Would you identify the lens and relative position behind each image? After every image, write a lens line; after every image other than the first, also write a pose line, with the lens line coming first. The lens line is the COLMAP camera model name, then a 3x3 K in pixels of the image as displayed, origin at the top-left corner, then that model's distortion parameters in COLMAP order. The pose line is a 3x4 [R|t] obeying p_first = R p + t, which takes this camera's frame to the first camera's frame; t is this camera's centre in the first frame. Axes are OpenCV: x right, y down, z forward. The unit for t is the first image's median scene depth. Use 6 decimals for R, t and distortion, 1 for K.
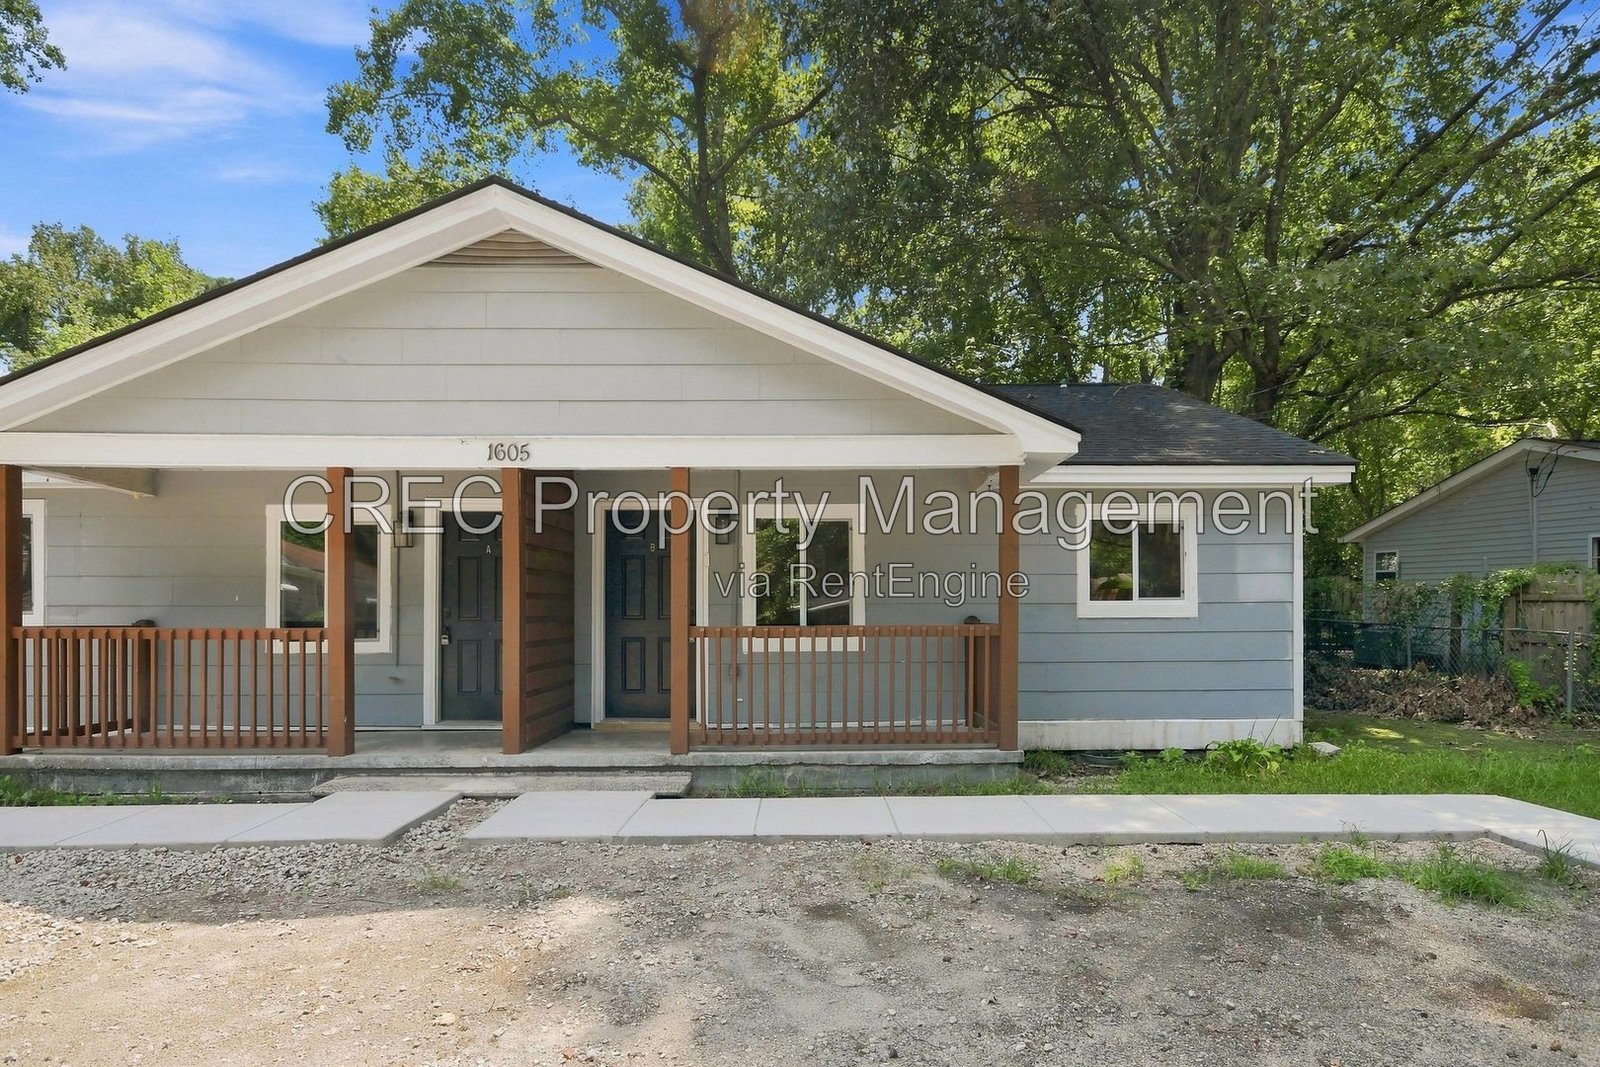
lens RADIAL K [[899.1, 0, 773.6], [0, 899.1, 592.3], [0, 0, 1]] dist [0.000380, 0.009276]
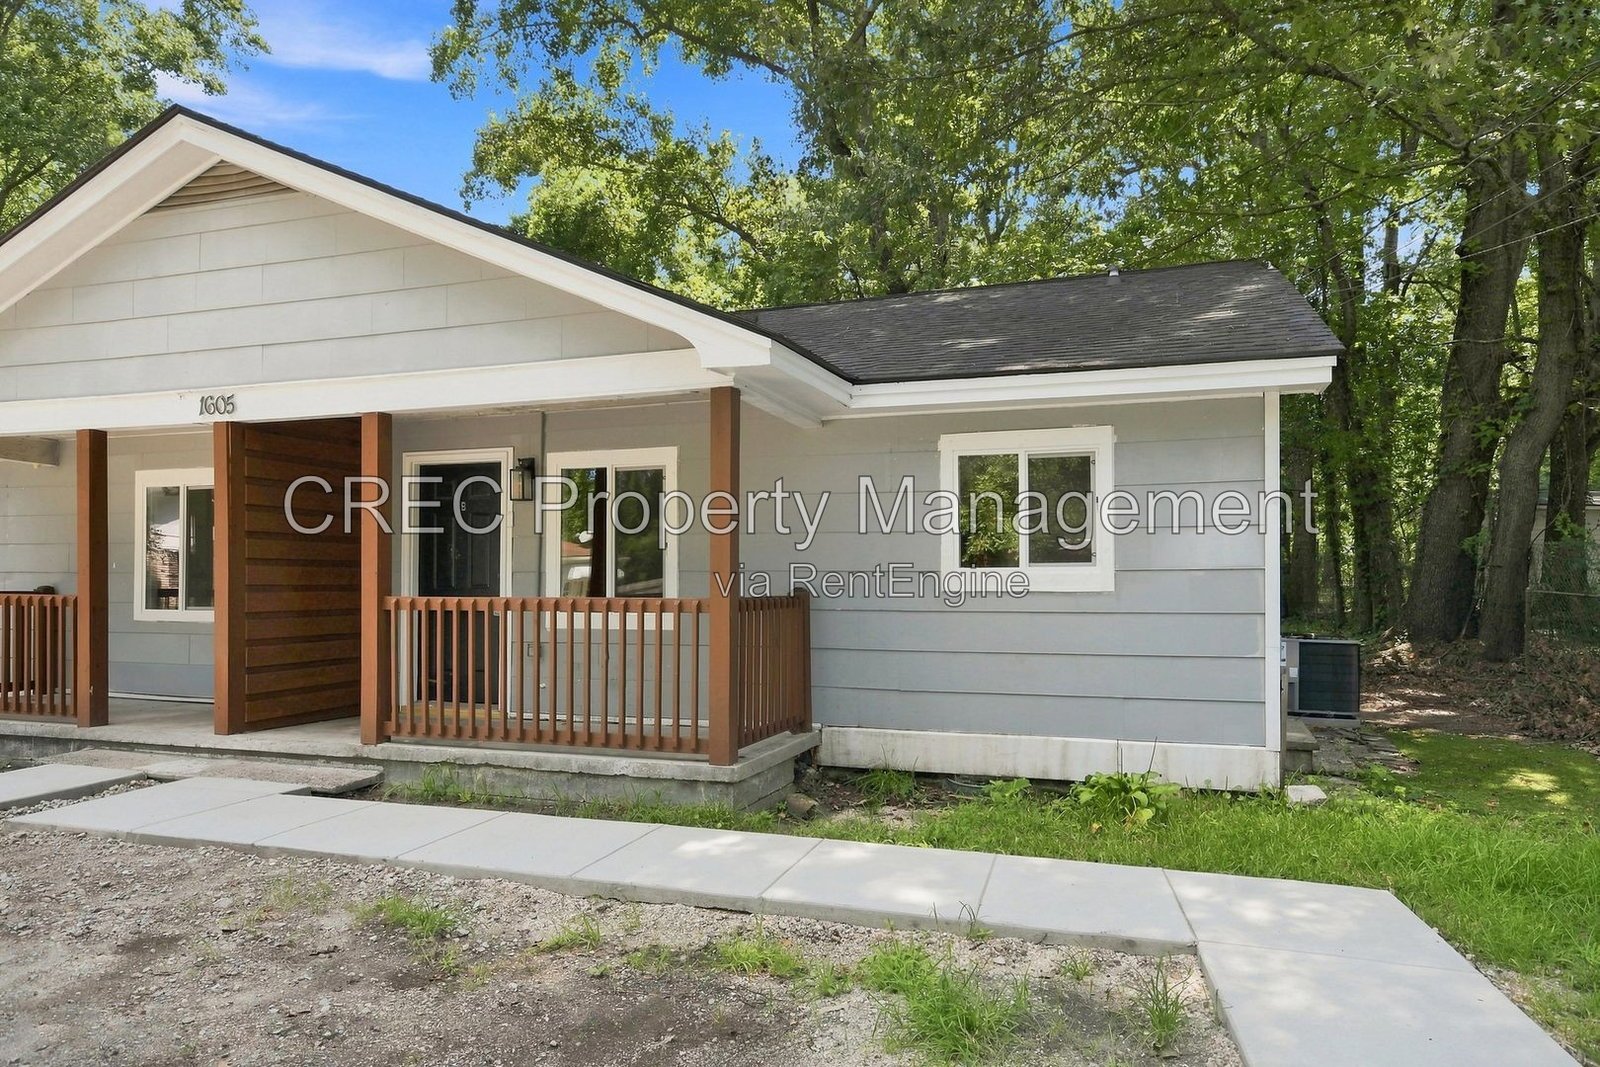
lens RADIAL K [[1048.4, 0, 804.9], [0, 1048.4, 548.8], [0, 0, 1]] dist [0.013131, -0.003004]
pose [[0.939244, -0.006414, -0.343190, 0.619012], [0.002392, 0.999923, -0.012143, 0.005525], [0.343241, 0.010584, 0.939188, 0.192871]]
